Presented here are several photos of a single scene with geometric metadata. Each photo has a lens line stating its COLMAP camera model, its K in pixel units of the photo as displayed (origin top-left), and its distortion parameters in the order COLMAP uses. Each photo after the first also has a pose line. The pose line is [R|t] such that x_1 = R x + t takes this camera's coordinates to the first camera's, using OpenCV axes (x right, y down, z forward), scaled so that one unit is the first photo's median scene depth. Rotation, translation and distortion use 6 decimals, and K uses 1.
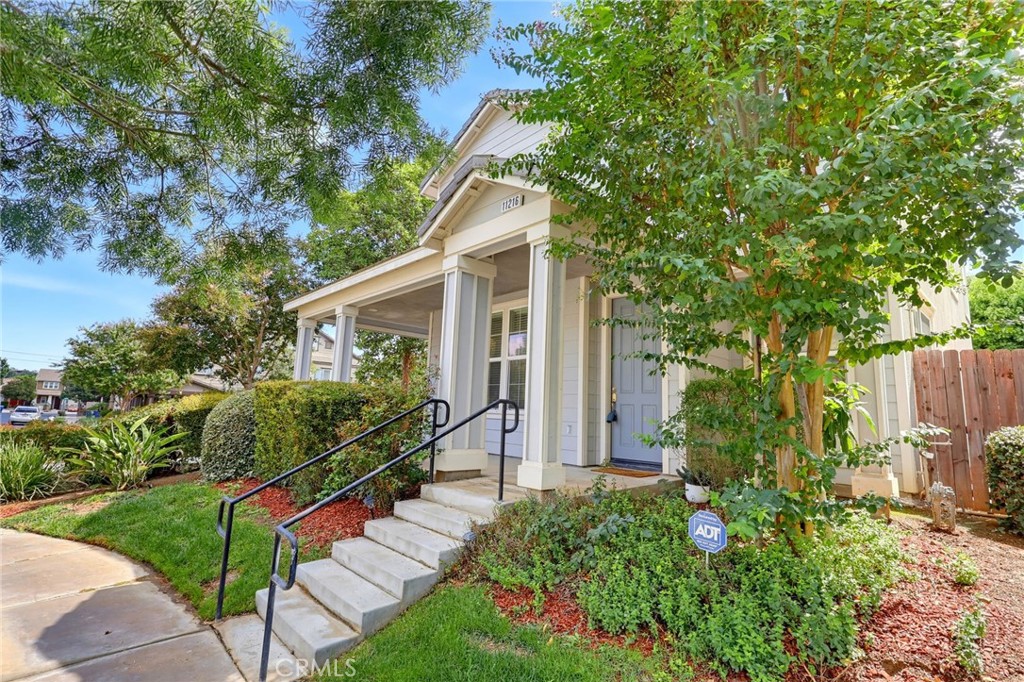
lens RADIAL K [[476.2, 0, 514.9], [0, 476.2, 340.5], [0, 0, 1]] dist [-0.000600, 0.000345]
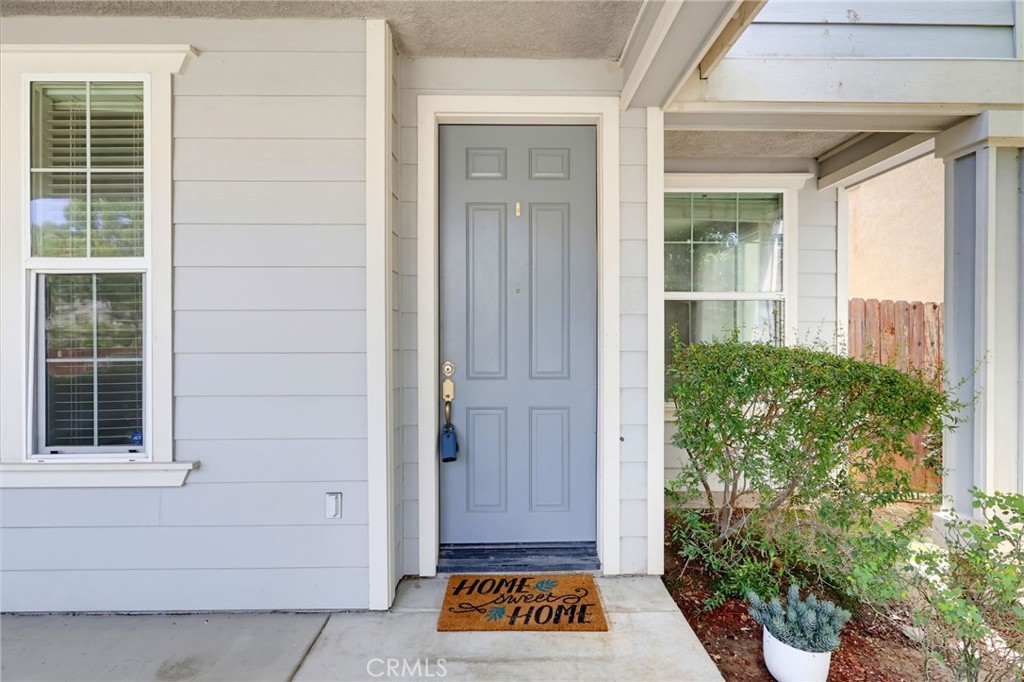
lens RADIAL K [[469.1, 0, 512.0], [0, 469.1, 341.0], [0, 0, 1]] dist [-0.001930, -0.000075]
pose [[0.674037, -0.051281, 0.736915, -0.029490], [-0.083484, 0.985908, 0.144969, 0.018706], [-0.733965, -0.159235, 0.660257, 0.633877]]
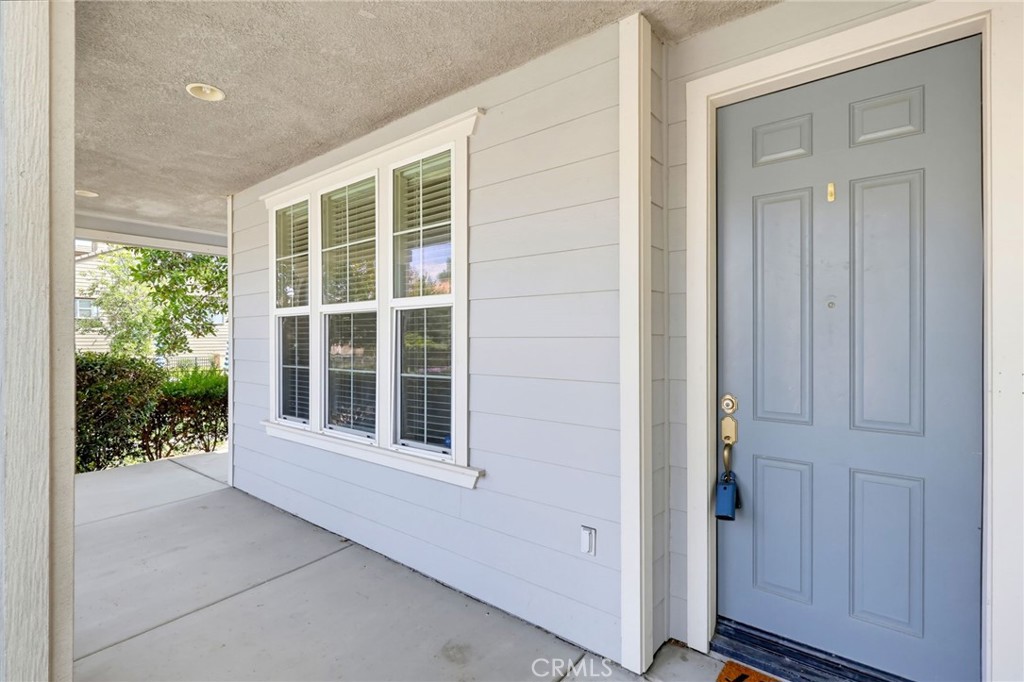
lens RADIAL K [[476.2, 0, 514.9], [0, 476.2, 340.5], [0, 0, 1]] dist [-0.000600, 0.000345]
pose [[0.988112, -0.043014, 0.147595, 0.023046], [0.018753, 0.986614, 0.161989, 0.007031], [-0.152587, -0.157295, 0.975692, 0.639623]]
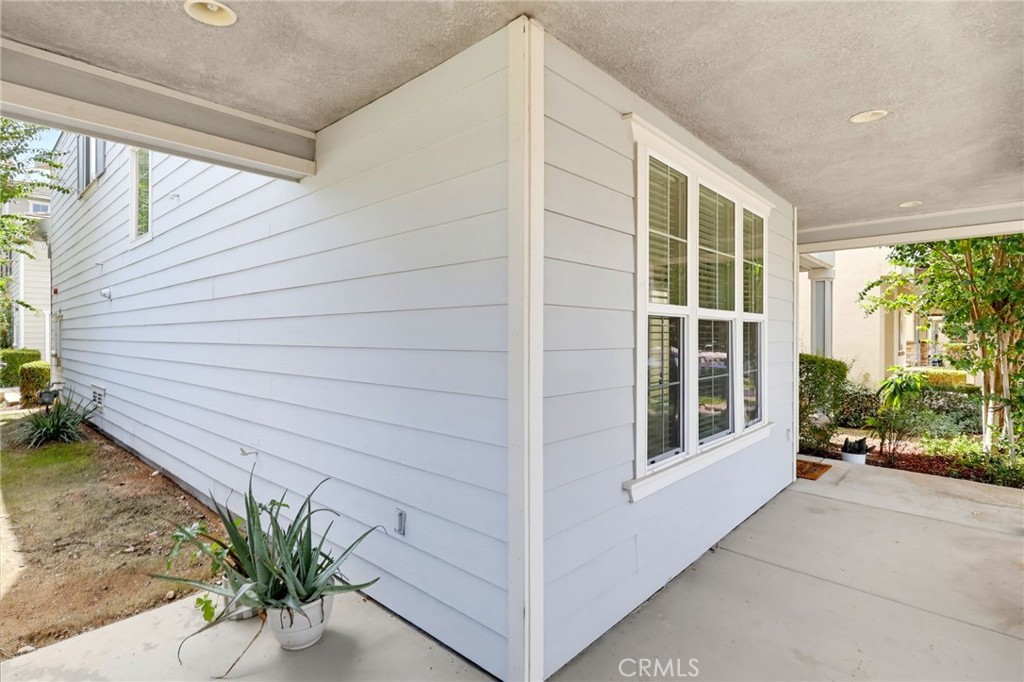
lens RADIAL K [[507.2, 0, 514.5], [0, 507.2, 336.5], [0, 0, 1]] dist [-0.000653, -0.000358]
pose [[-0.080560, -0.043341, 0.995807, -0.492528], [-0.155806, 0.987321, 0.030367, 0.077218], [-0.984497, -0.152706, -0.086291, 1.286477]]
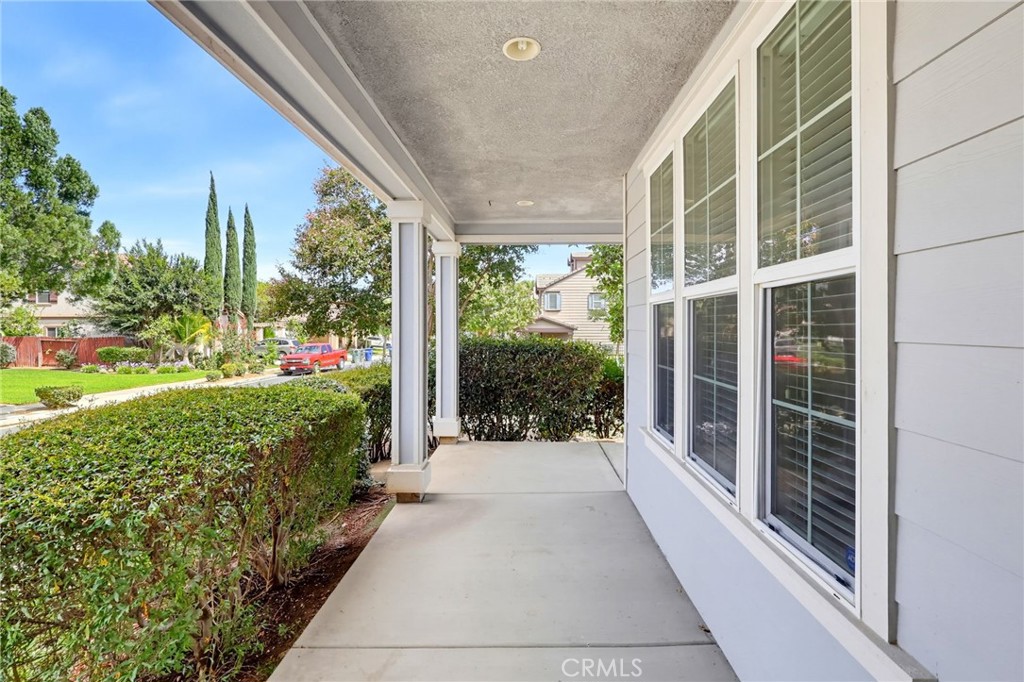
lens RADIAL K [[486.7, 0, 514.7], [0, 486.7, 320.1], [0, 0, 1]] dist [-0.012718, -0.000064]
pose [[0.713295, -0.045588, -0.699380, 0.060180], [0.133540, 0.988441, 0.071768, 0.025861], [0.688024, -0.144587, 0.711138, 0.787479]]
